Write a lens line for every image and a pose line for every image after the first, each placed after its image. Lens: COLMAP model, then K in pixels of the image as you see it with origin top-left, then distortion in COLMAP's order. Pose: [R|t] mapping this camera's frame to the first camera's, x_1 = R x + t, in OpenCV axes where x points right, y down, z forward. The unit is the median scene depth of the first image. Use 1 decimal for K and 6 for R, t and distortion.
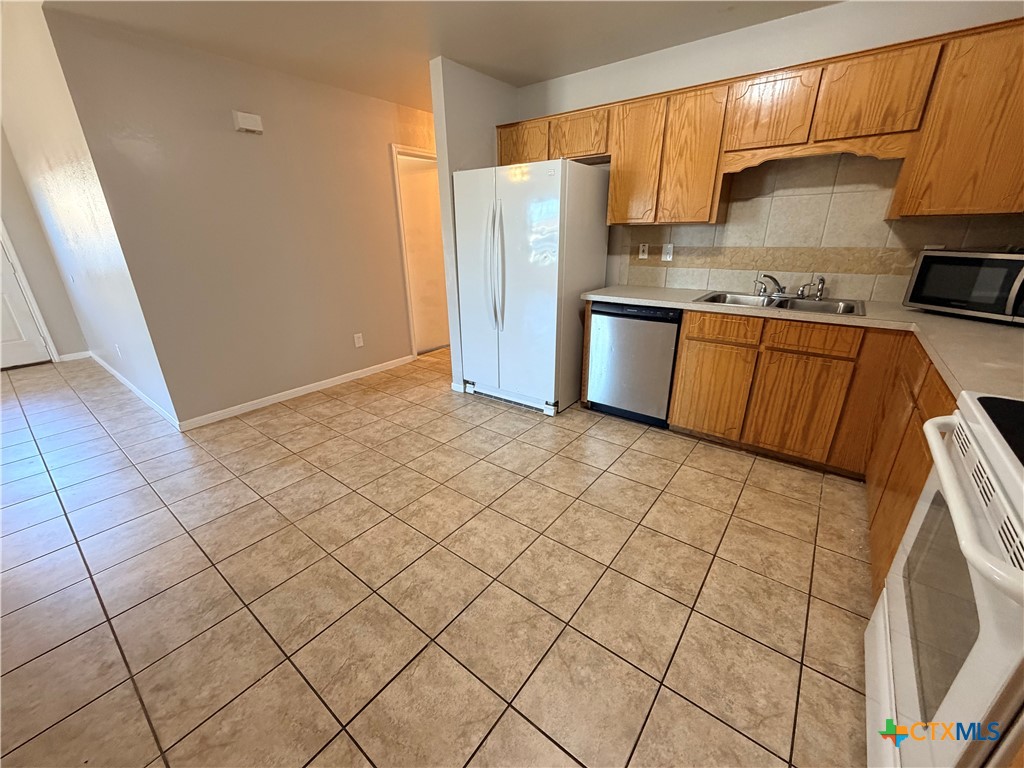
lens RADIAL K [[409.0, 0, 507.1], [0, 409.0, 384.1], [0, 0, 1]] dist [0.002397, -0.001264]
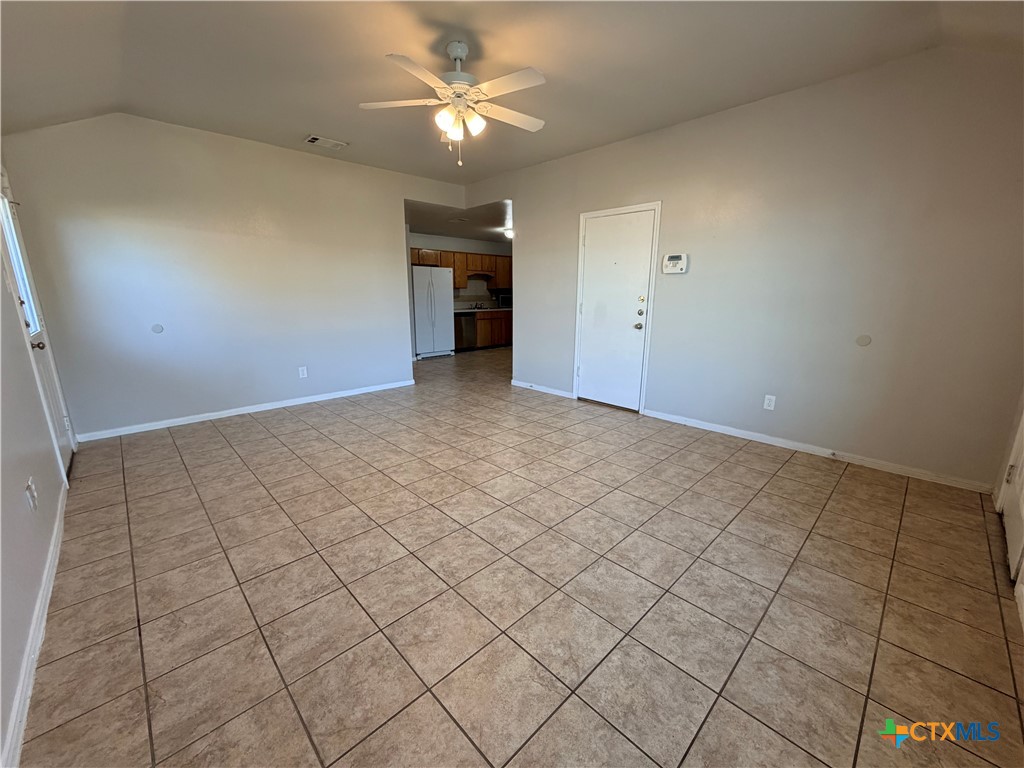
lens RADIAL K [[409.0, 0, 506.0], [0, 409.0, 380.9], [0, 0, 1]] dist [0.002397, -0.001264]
pose [[0.144842, -0.195622, 0.969924, -3.295735], [0.345920, 0.928415, 0.135592, -0.017722], [-0.927017, 0.315877, 0.202143, 0.250430]]
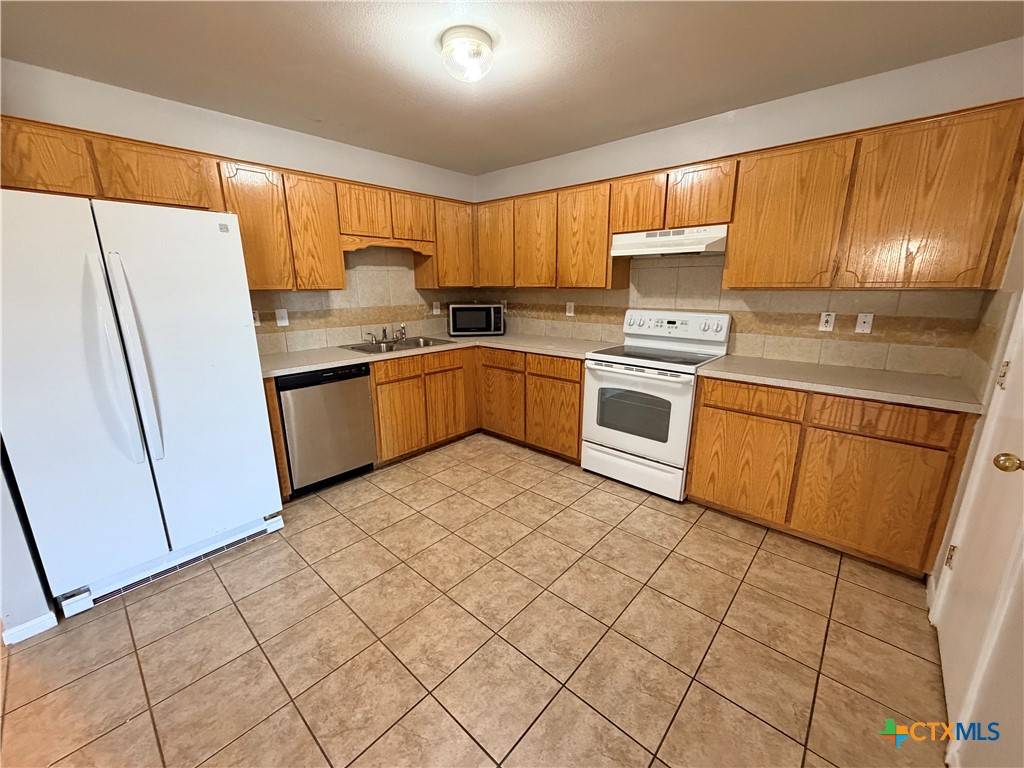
lens RADIAL K [[409.0, 0, 510.6], [0, 409.0, 383.9], [0, 0, 1]] dist [0.002397, -0.001264]
pose [[0.069234, -0.227369, 0.971344, -0.729927], [0.351066, 0.916951, 0.189614, -0.221204], [-0.933788, 0.327878, 0.143306, 0.520604]]
